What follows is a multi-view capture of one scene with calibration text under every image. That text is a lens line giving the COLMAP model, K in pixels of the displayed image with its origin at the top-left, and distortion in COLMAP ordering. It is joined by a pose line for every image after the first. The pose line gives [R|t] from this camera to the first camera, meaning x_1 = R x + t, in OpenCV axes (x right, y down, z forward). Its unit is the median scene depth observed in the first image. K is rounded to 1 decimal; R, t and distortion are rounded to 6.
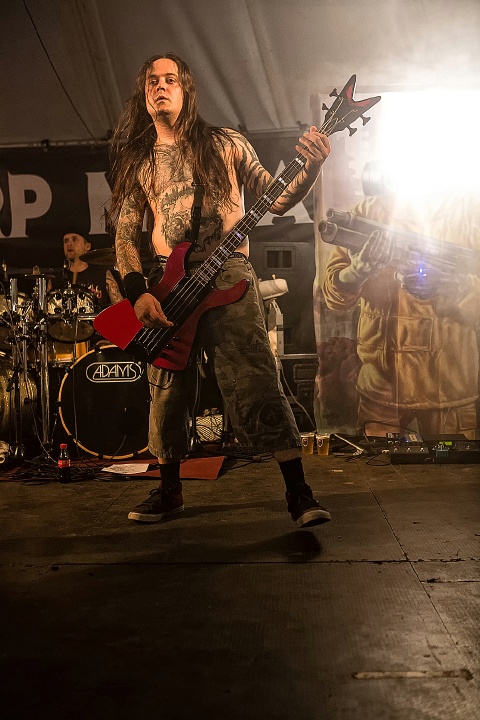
lens RADIAL K [[817.2, 0, 249.1], [0, 817.2, 355.3], [0, 0, 1]] dist [-0.045125, 0.000000]
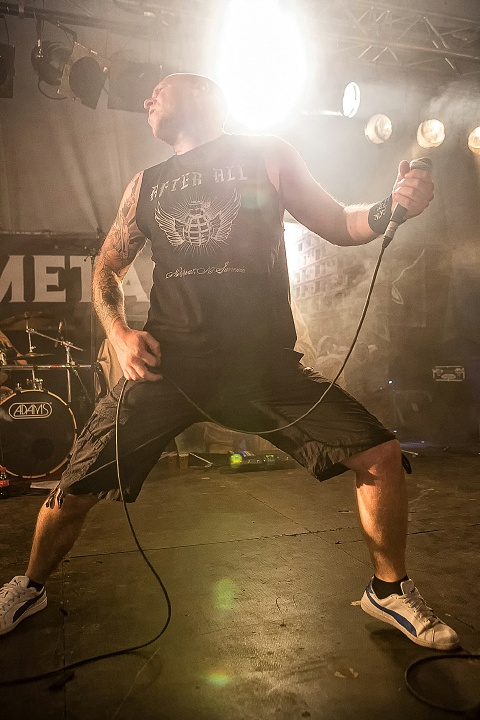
lens RADIAL K [[595.1, 0, 239.4], [0, 595.1, 361.2], [0, 0, 1]] dist [-0.069866, 0.064814]
pose [[0.935883, 0.014027, 0.352033, -0.185859], [0.007930, 0.998115, -0.060852, 0.002022], [-0.352223, 0.059741, 0.934008, 0.007941]]
